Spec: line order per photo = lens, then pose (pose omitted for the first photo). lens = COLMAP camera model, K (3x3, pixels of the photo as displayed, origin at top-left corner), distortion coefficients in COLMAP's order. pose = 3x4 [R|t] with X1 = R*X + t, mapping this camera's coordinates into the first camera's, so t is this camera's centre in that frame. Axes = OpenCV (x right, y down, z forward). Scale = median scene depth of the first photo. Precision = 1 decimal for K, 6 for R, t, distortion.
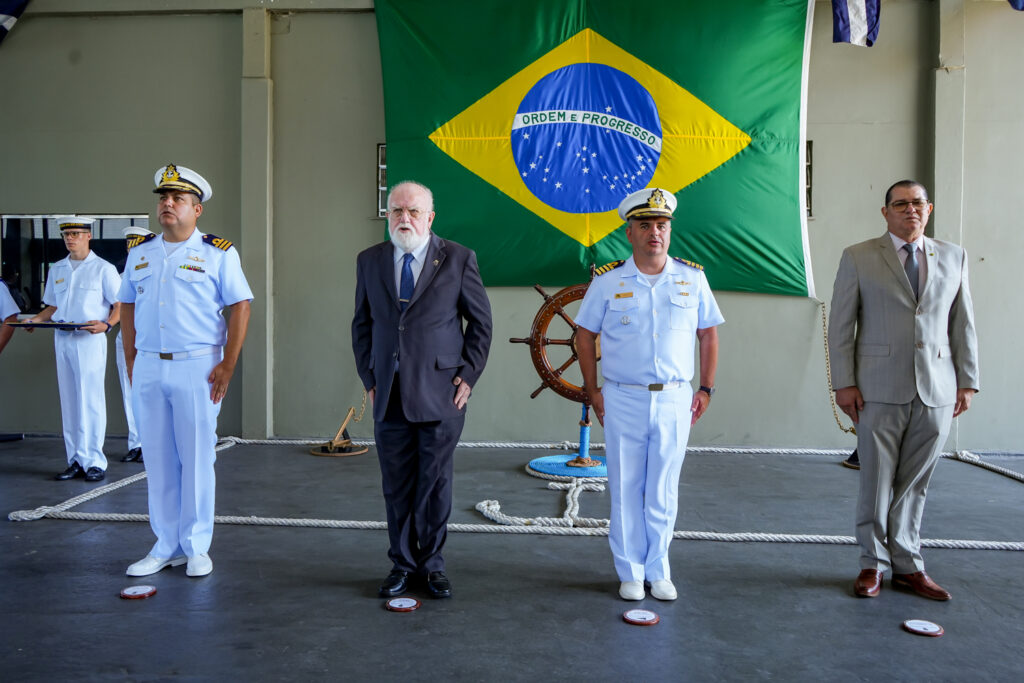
lens RADIAL K [[773.5, 0, 500.8], [0, 773.5, 359.3], [0, 0, 1]] dist [0.001920, 0.006494]
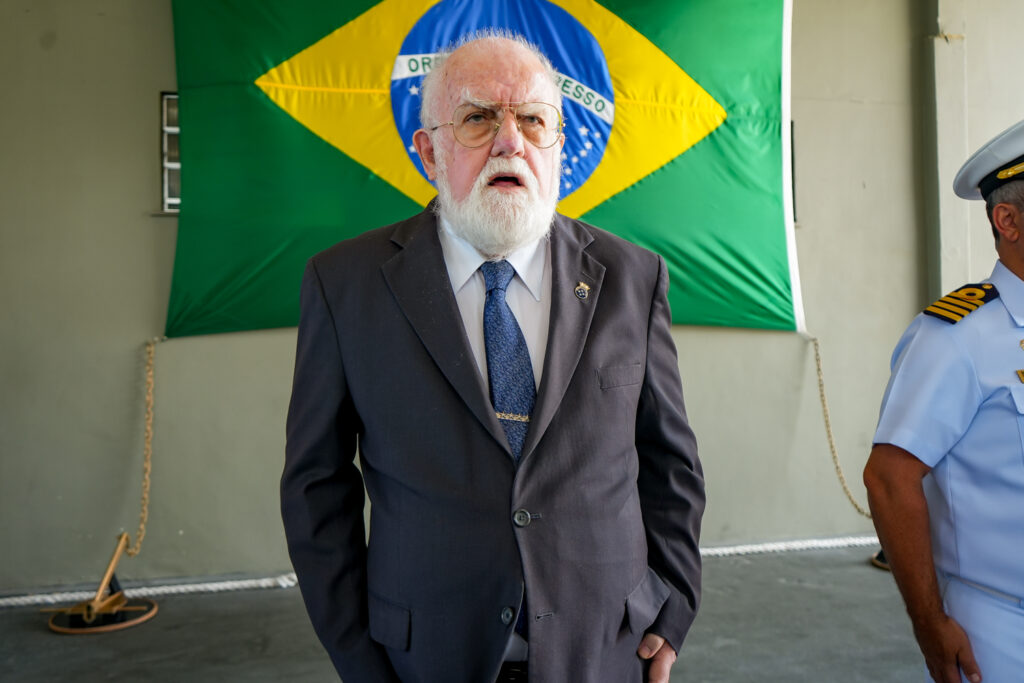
lens RADIAL K [[885.4, 0, 512.0], [0, 885.4, 341.5], [0, 0, 1]] dist [0.008240, -0.001627]
pose [[0.963025, -0.019564, 0.268701, -0.091642], [0.035719, 0.997827, -0.055363, -0.036482], [-0.267034, 0.062913, 0.961631, 0.285169]]
